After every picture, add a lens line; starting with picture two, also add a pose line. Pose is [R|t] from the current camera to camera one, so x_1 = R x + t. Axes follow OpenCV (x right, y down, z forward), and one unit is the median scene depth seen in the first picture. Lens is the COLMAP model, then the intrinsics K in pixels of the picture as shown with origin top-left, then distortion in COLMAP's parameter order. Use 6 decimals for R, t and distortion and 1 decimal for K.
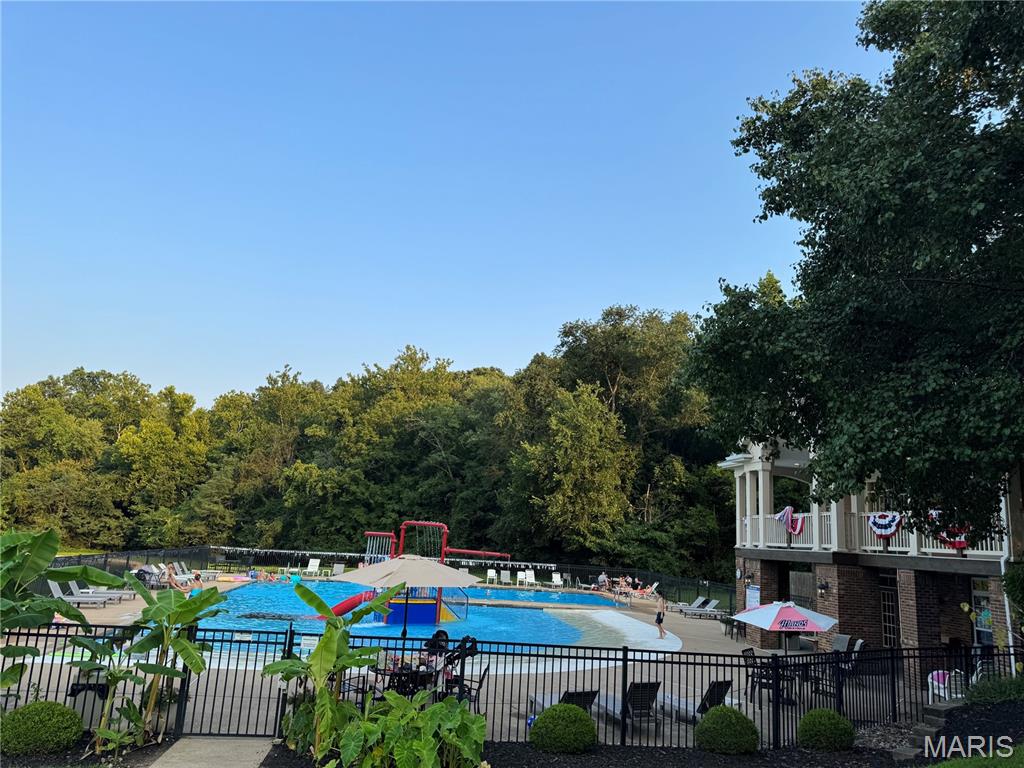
lens RADIAL K [[715.8, 0, 515.9], [0, 715.8, 387.2], [0, 0, 1]] dist [0.088631, -0.107050]
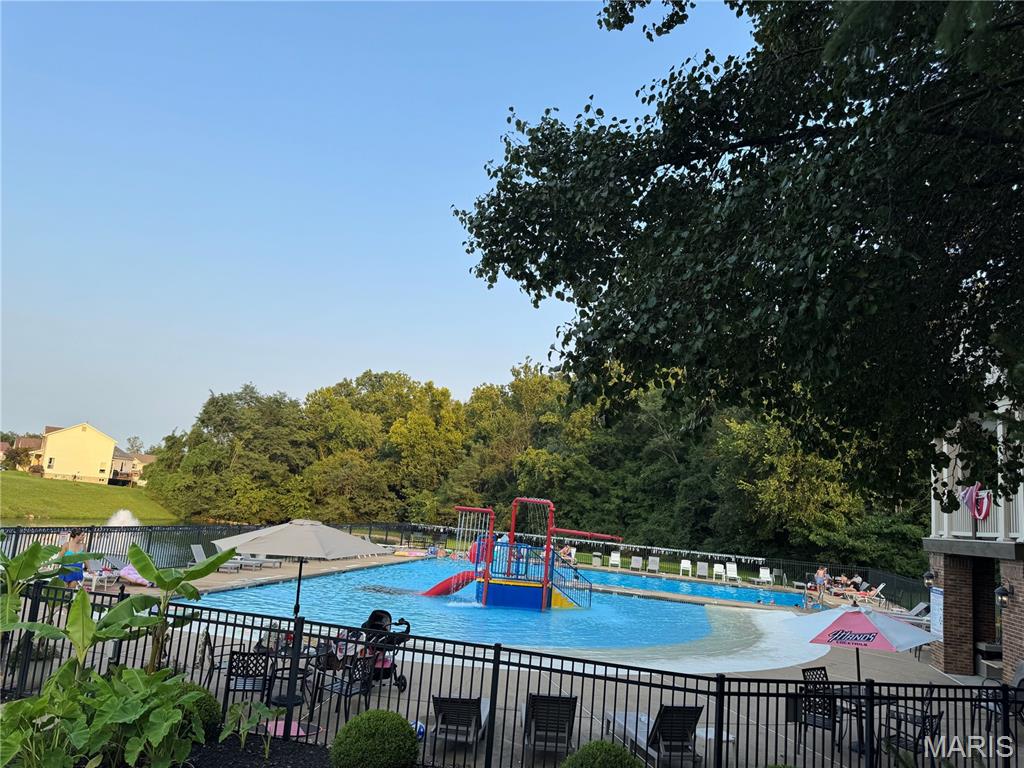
lens RADIAL K [[715.8, 0, 513.6], [0, 715.8, 379.7], [0, 0, 1]] dist [0.088631, -0.107050]
pose [[0.929658, -0.047403, -0.365361, 0.088483], [0.048577, 0.998801, -0.005984, 0.017598], [0.365206, -0.012185, 0.930847, 0.060926]]
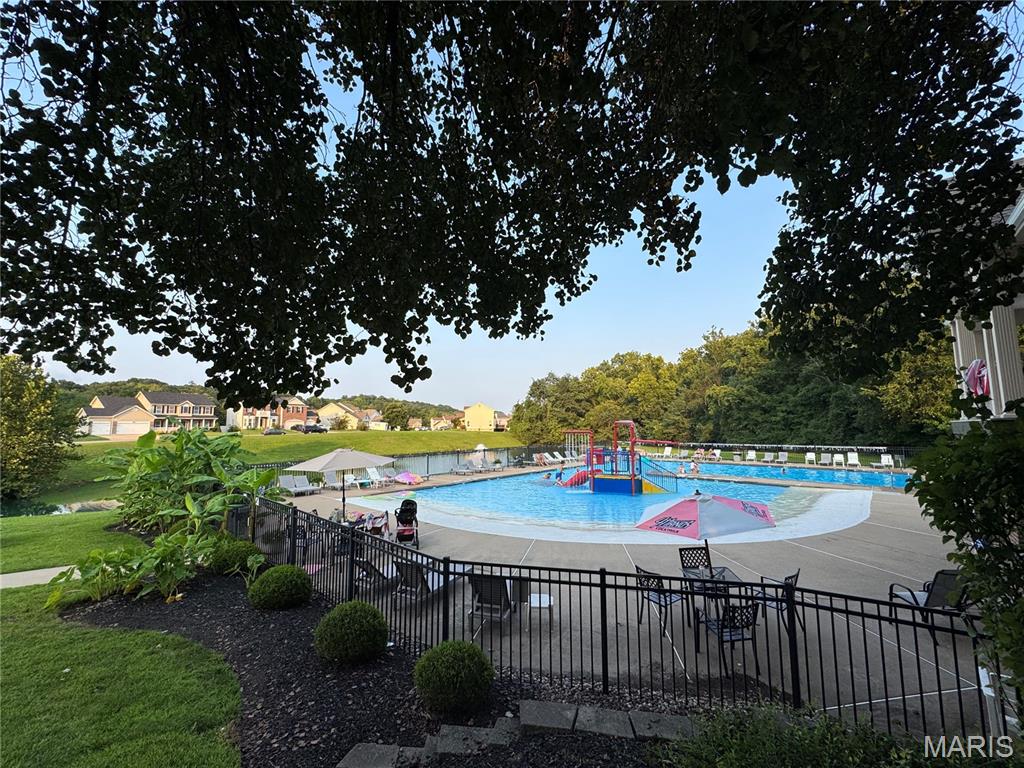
lens RADIAL K [[410.9, 0, 511.6], [0, 410.9, 386.7], [0, 0, 1]] dist [-0.002174, -0.000699]
pose [[0.627925, -0.138999, -0.765761, 0.159379], [0.203896, 0.978936, -0.010499, 0.041130], [0.751090, -0.149543, 0.643040, 0.161272]]
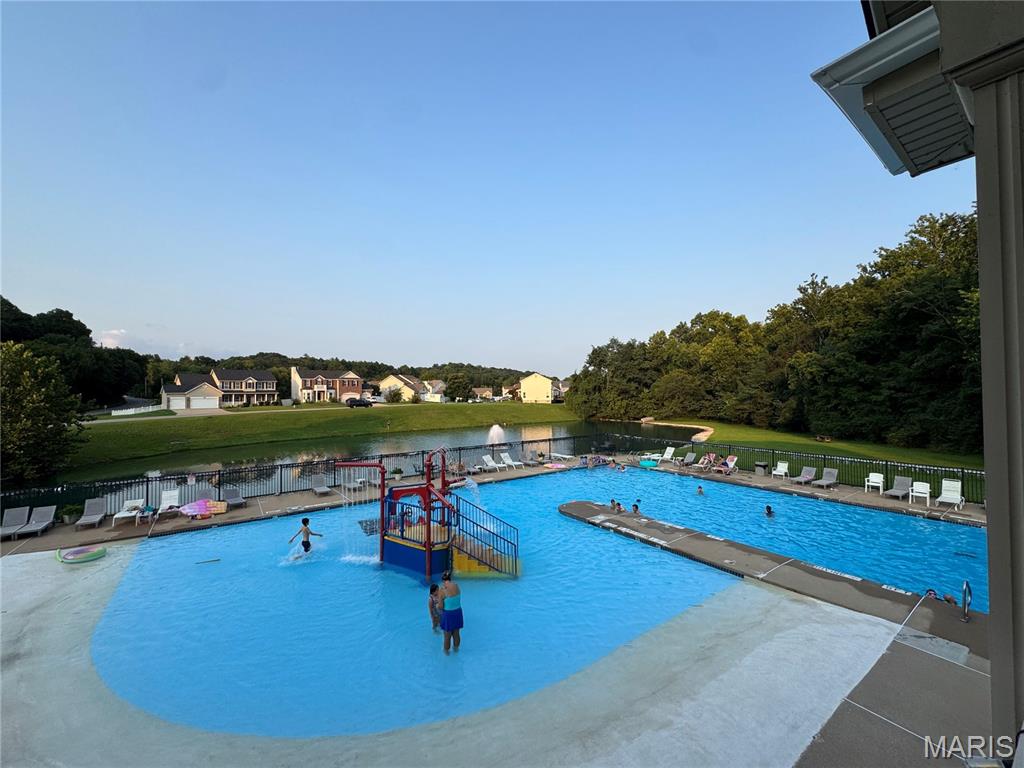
lens RADIAL K [[410.9, 0, 511.1], [0, 410.9, 387.9], [0, 0, 1]] dist [-0.002174, -0.000699]
pose [[0.440613, -0.074497, -0.894601, 0.154068], [0.219582, 0.975222, 0.026938, 0.058738], [0.870428, -0.208307, 0.446054, 0.408853]]
